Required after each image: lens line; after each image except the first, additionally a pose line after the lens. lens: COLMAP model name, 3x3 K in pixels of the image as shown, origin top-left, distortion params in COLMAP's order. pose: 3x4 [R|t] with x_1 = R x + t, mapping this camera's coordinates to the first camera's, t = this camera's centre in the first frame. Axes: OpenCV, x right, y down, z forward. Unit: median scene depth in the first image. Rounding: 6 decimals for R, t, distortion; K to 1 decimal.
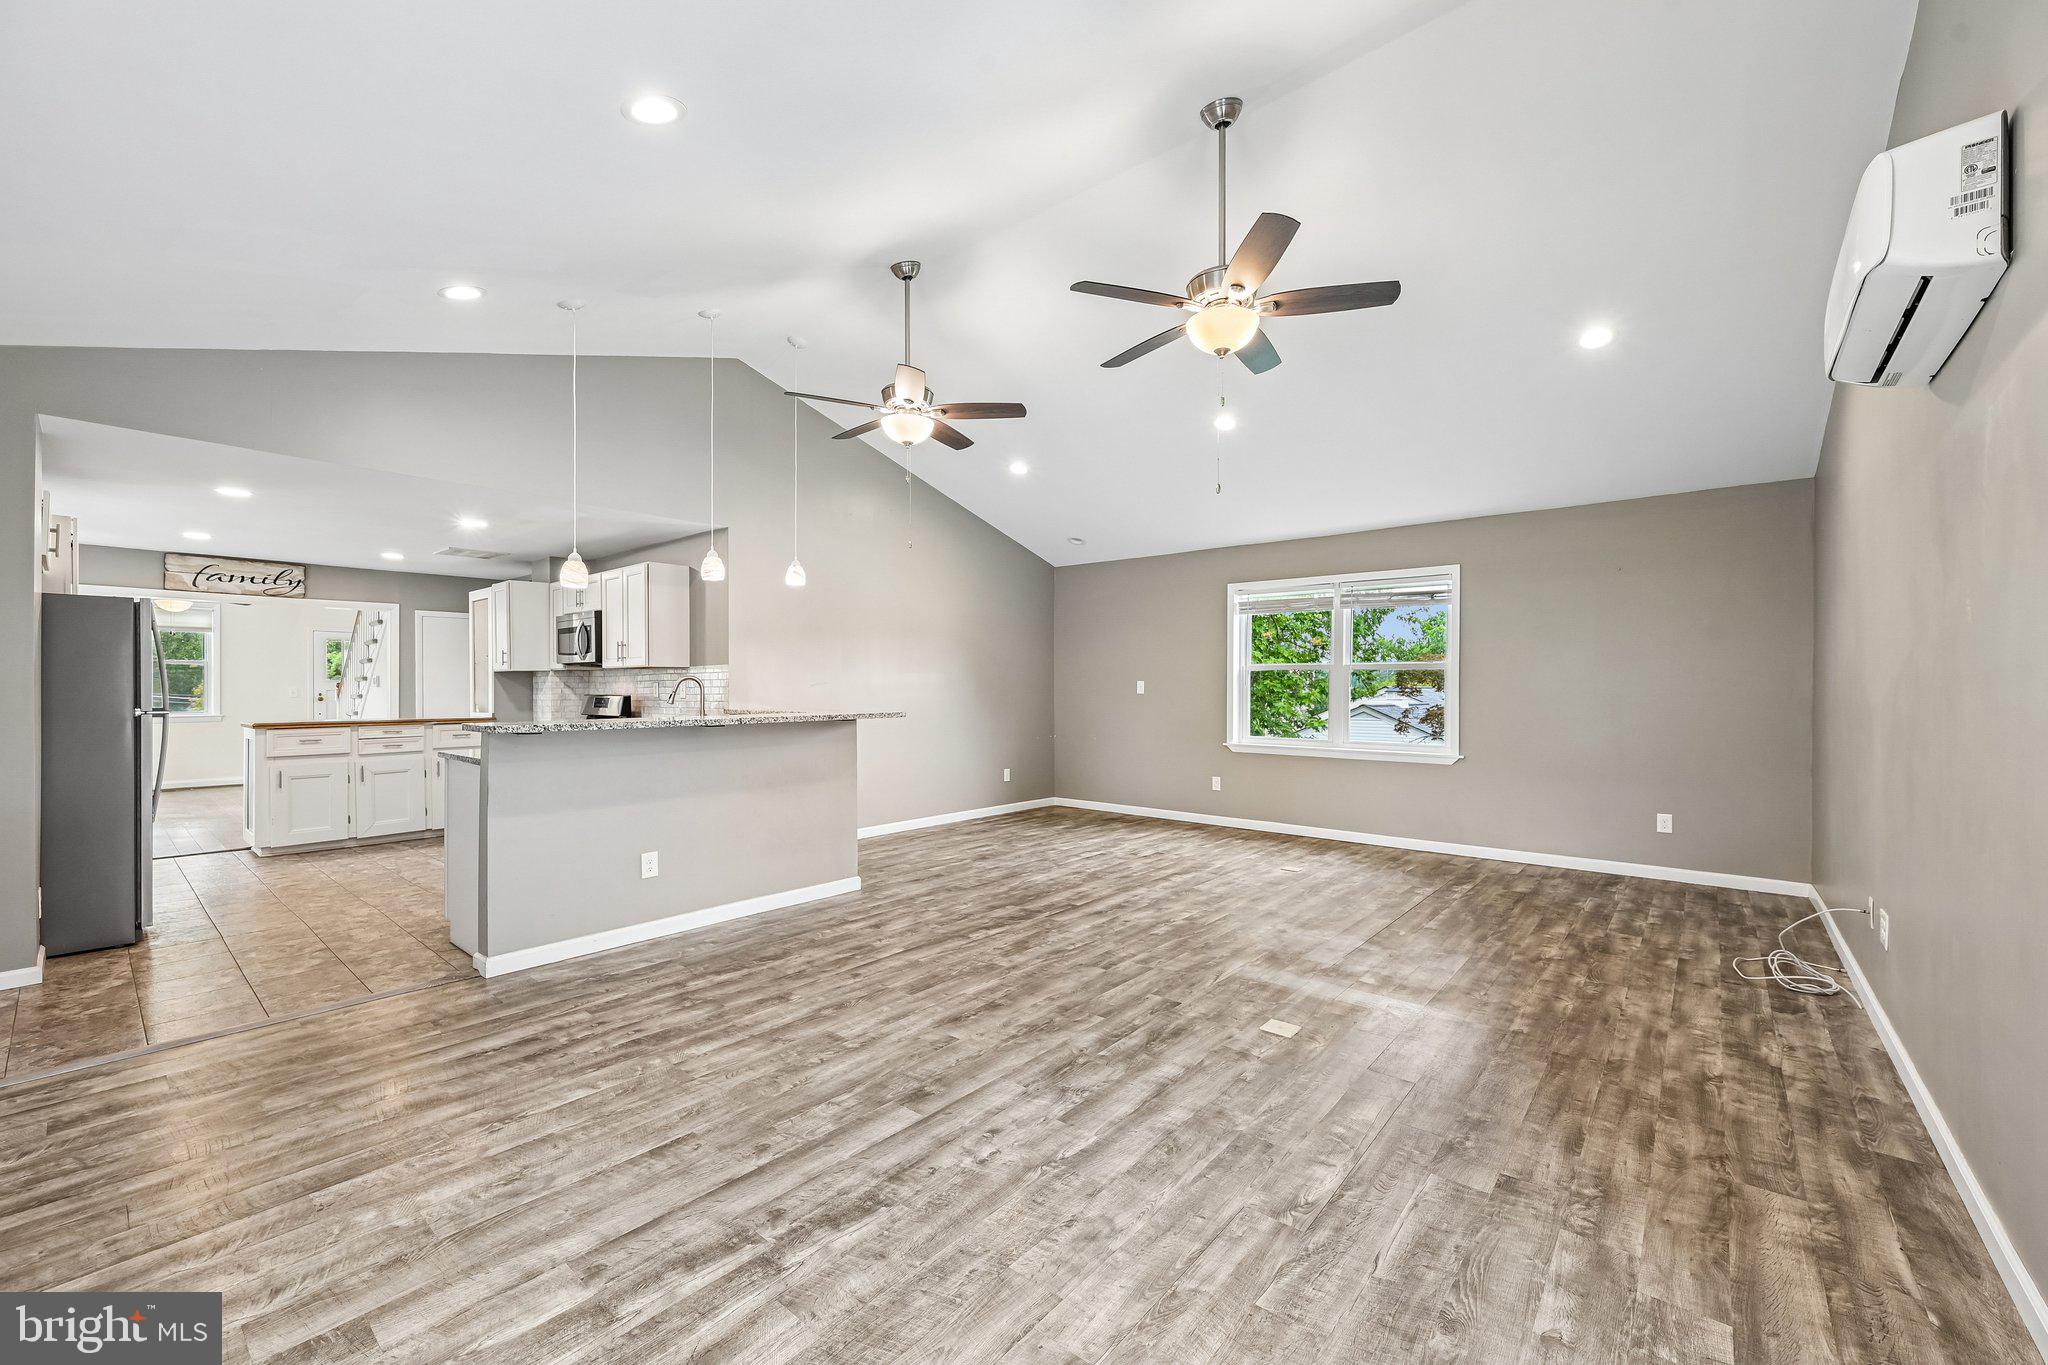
lens RADIAL K [[808.7, 0, 1021.0], [0, 808.7, 690.1], [0, 0, 1]] dist [0.001314, 0.000876]
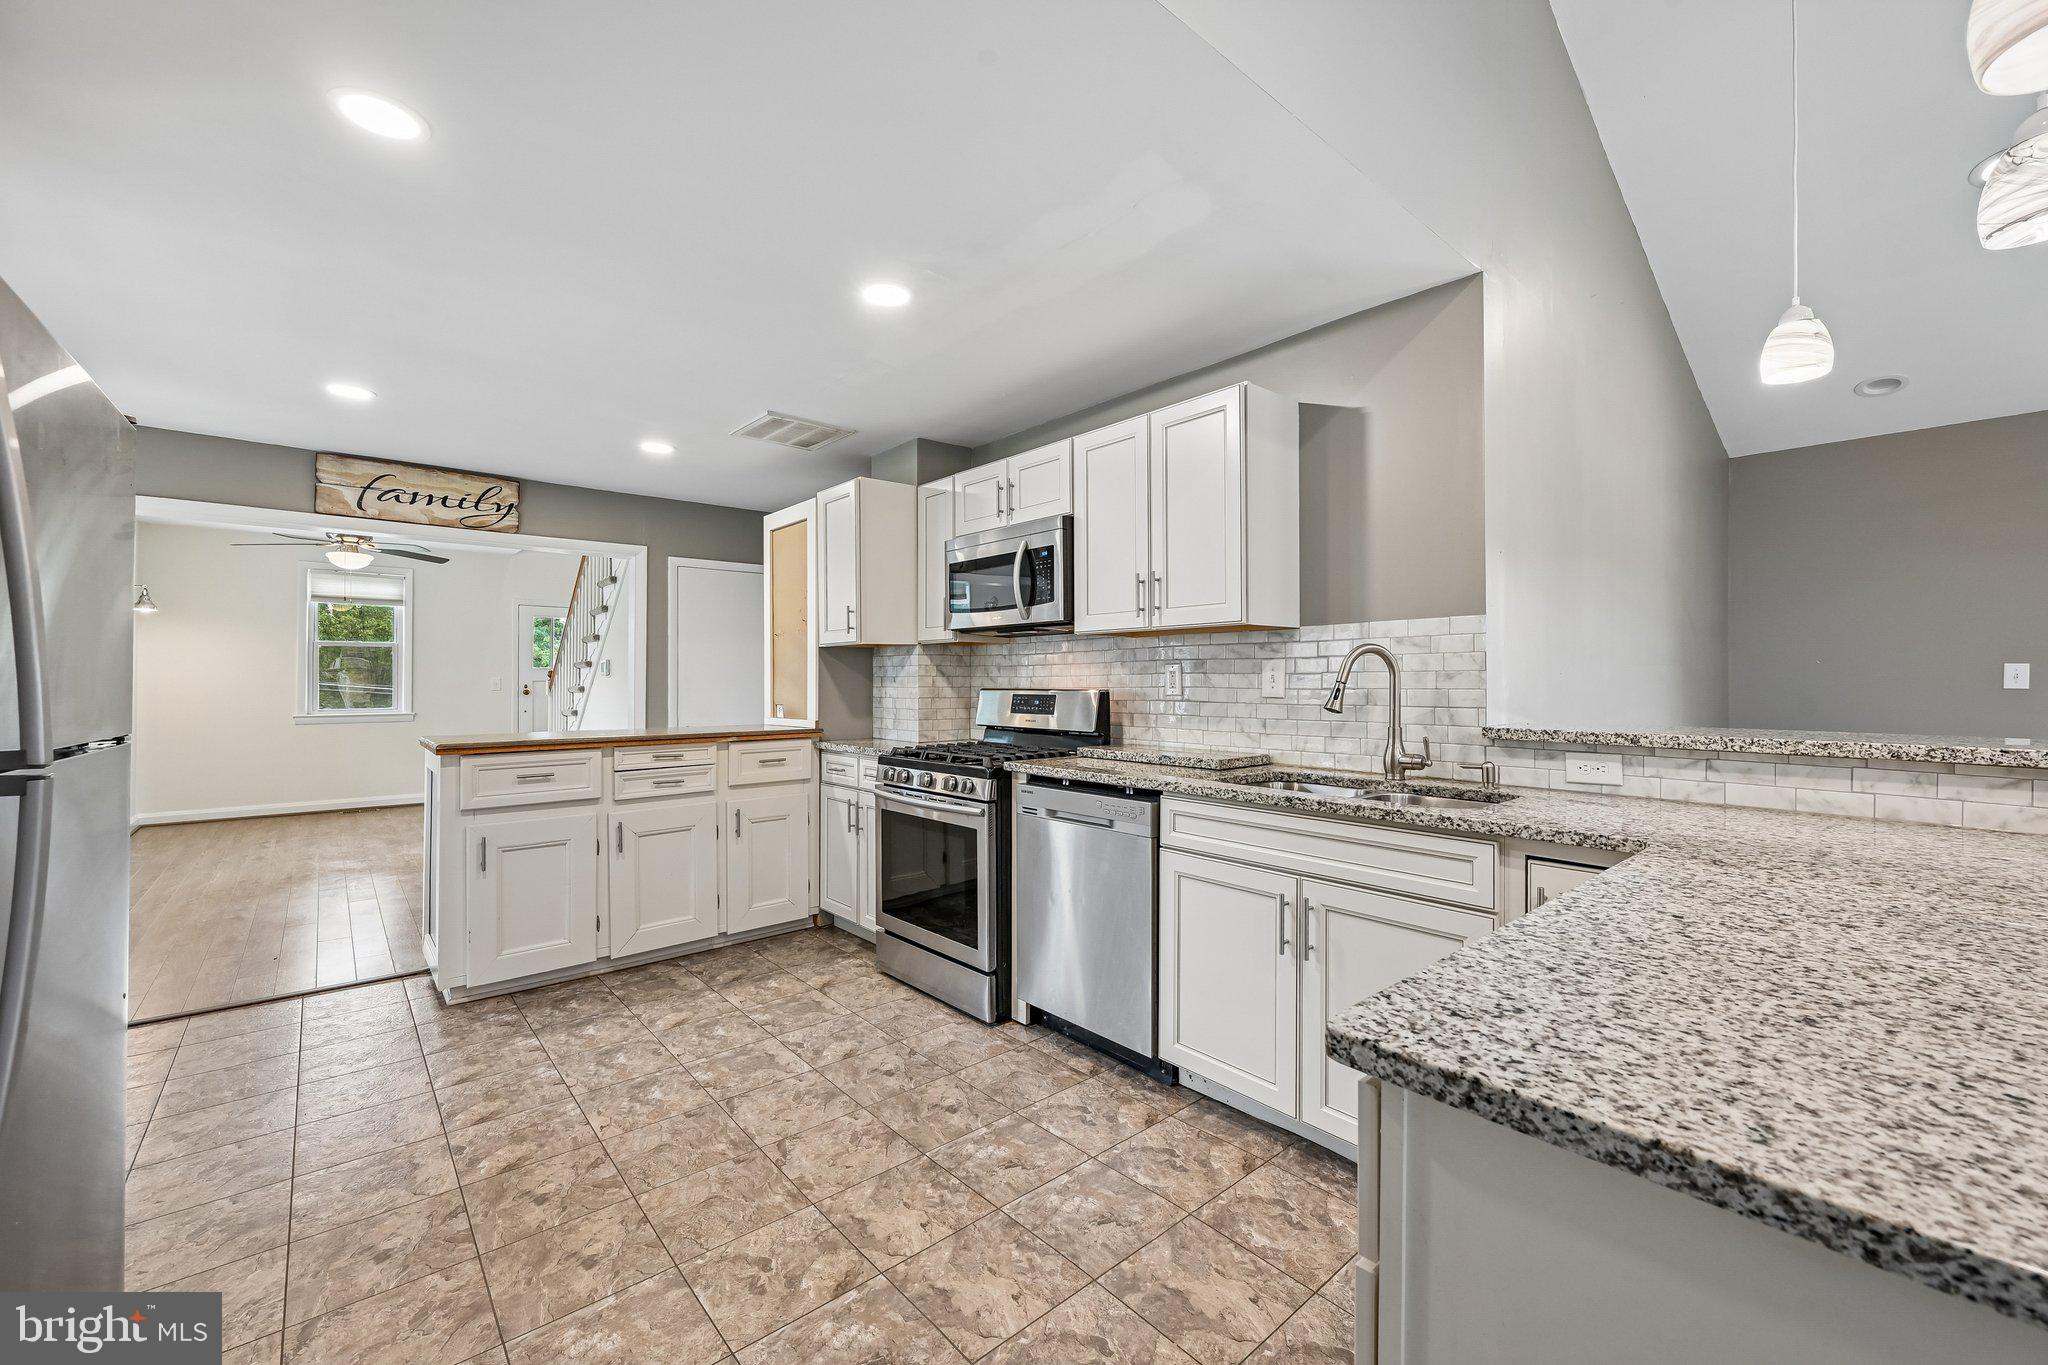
lens RADIAL K [[808.7, 0, 1021.1], [0, 808.7, 674.6], [0, 0, 1]] dist [0.001314, 0.000876]
pose [[0.988763, -0.000069, -0.149489, -0.443111], [-0.001476, 0.999947, -0.010227, 0.002125], [0.149482, 0.010333, 0.988710, 0.480339]]
